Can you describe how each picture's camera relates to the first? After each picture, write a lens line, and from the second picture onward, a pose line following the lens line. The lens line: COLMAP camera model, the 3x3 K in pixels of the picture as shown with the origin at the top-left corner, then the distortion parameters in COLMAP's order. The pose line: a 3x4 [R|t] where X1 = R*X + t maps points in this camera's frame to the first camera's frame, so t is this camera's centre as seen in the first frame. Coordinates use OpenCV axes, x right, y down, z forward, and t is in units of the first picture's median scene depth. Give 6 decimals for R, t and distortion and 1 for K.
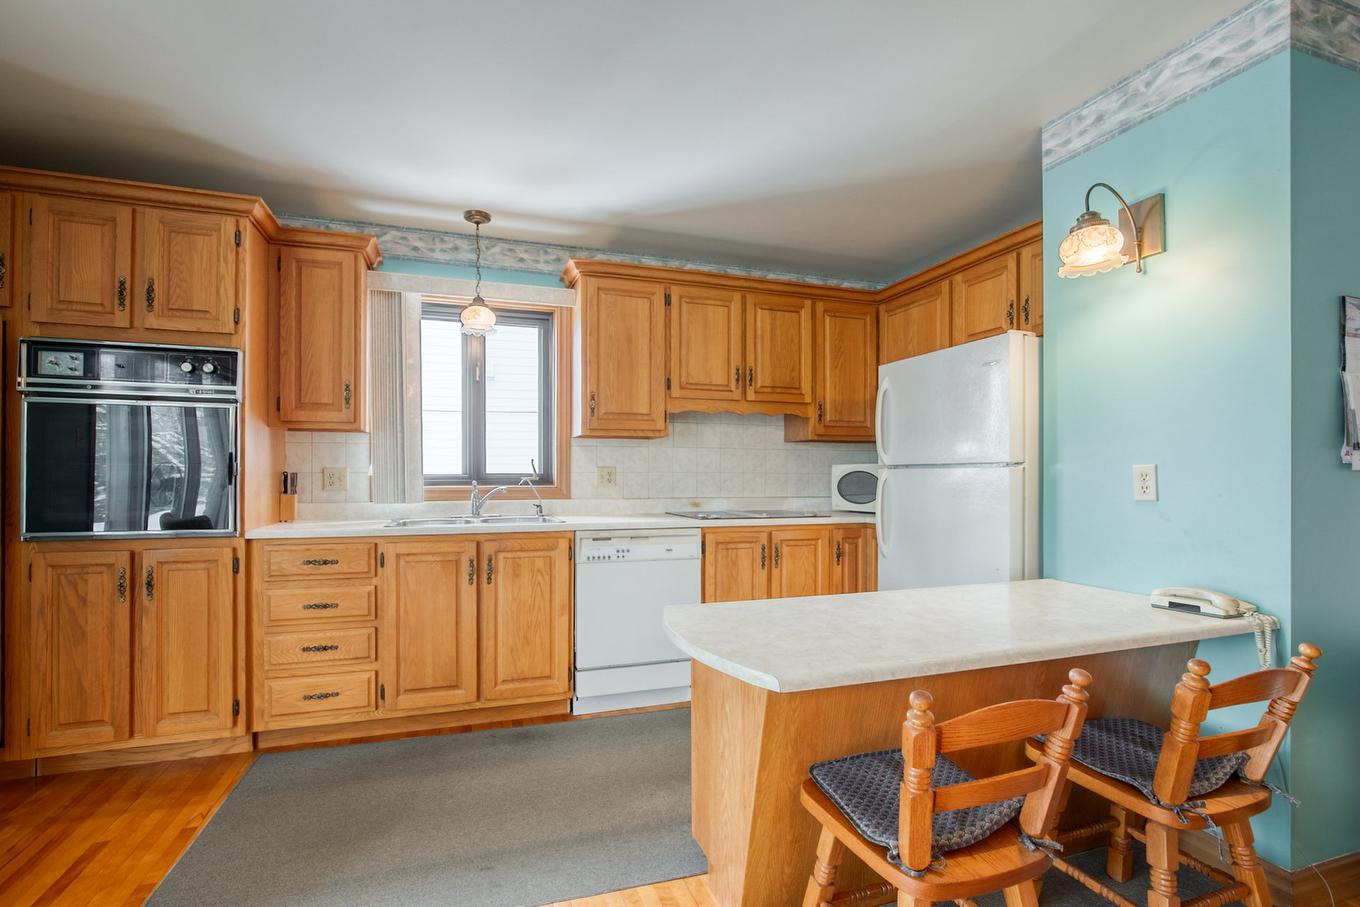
lens RADIAL K [[617.8, 0, 685.8], [0, 617.8, 472.5], [0, 0, 1]] dist [-0.024748, 0.000544]
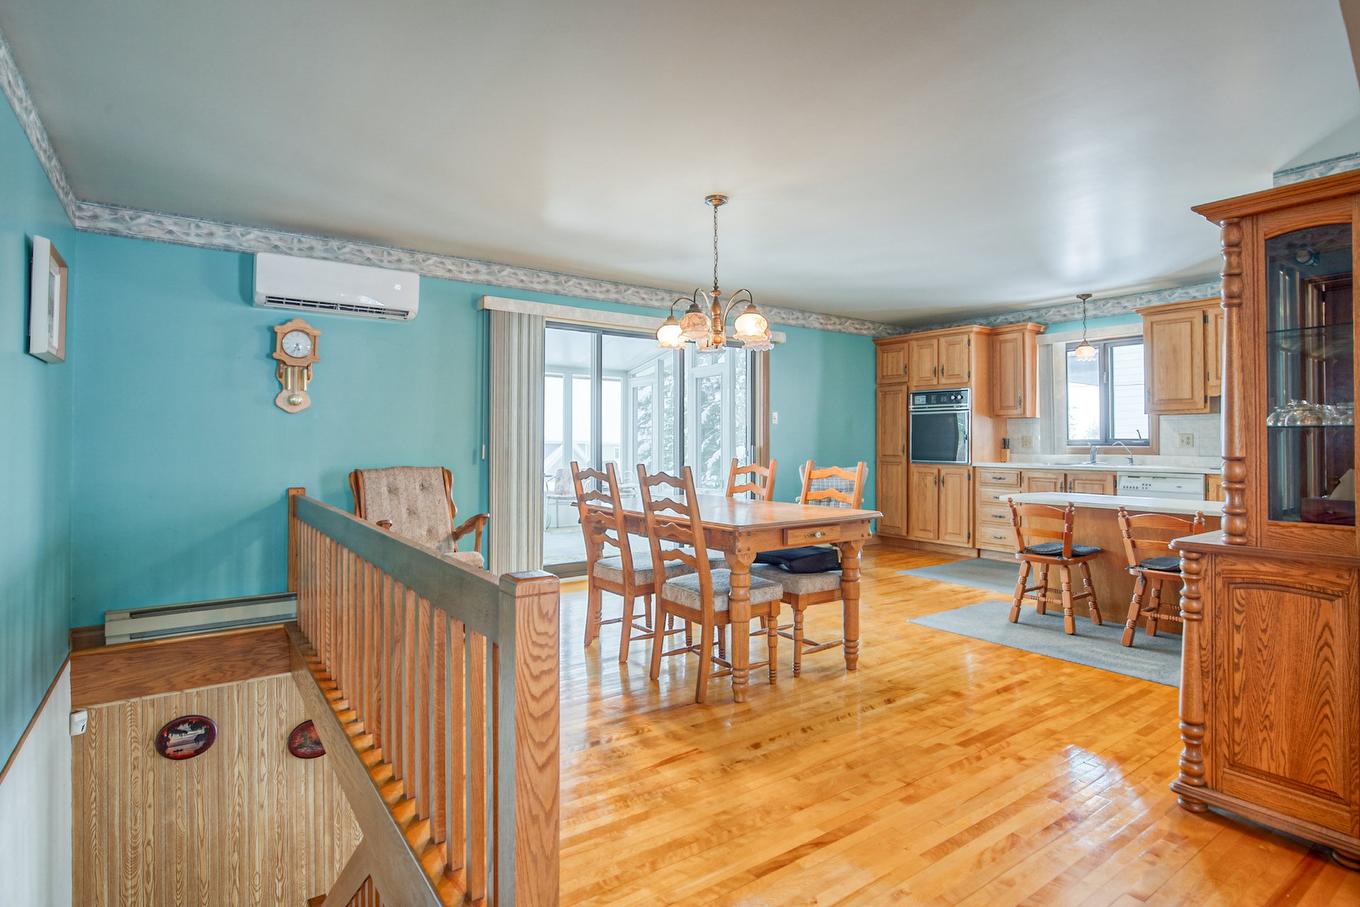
lens RADIAL K [[710.9, 0, 681.8], [0, 710.9, 437.0], [0, 0, 1]] dist [-0.001177, -0.000262]
pose [[0.258178, -0.007924, -0.966065, 1.483604], [-0.000320, 0.999966, -0.008287, 0.015140], [0.966097, 0.002448, 0.258166, -0.732896]]
